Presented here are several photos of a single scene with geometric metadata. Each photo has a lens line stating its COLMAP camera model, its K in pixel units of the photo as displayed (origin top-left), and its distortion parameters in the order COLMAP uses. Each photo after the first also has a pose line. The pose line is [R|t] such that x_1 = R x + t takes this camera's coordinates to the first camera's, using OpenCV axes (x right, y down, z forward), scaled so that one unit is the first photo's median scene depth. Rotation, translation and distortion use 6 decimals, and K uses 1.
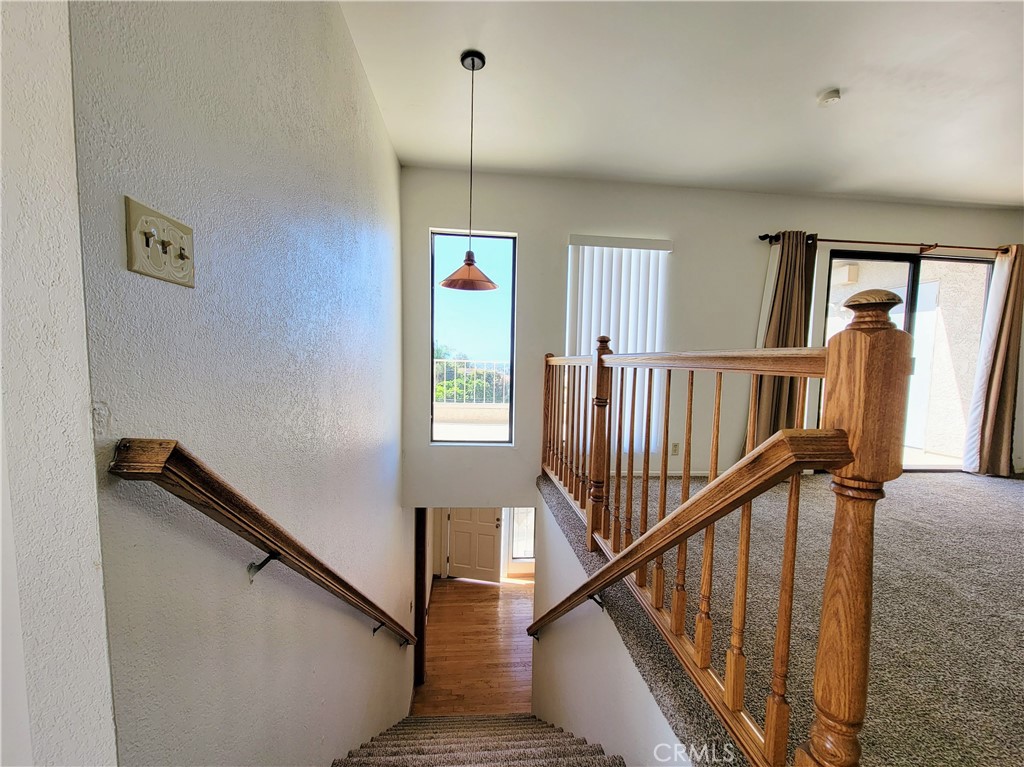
lens RADIAL K [[431.9, 0, 515.8], [0, 431.9, 391.0], [0, 0, 1]] dist [-0.001217, 0.000044]
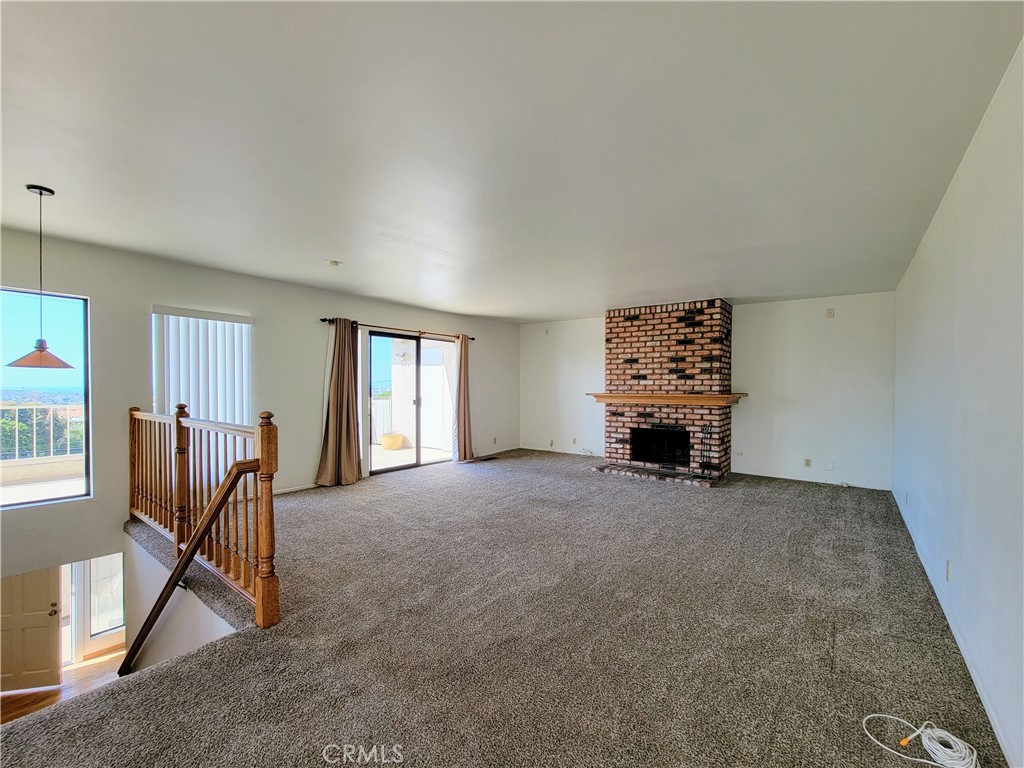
lens RADIAL K [[431.9, 0, 509.9], [0, 431.9, 390.8], [0, 0, 1]] dist [-0.001217, 0.000044]
pose [[0.707227, -0.029431, 0.706373, -0.021997], [0.067066, 0.997420, -0.025589, -0.037324], [-0.703798, 0.065471, 0.707377, -0.480327]]
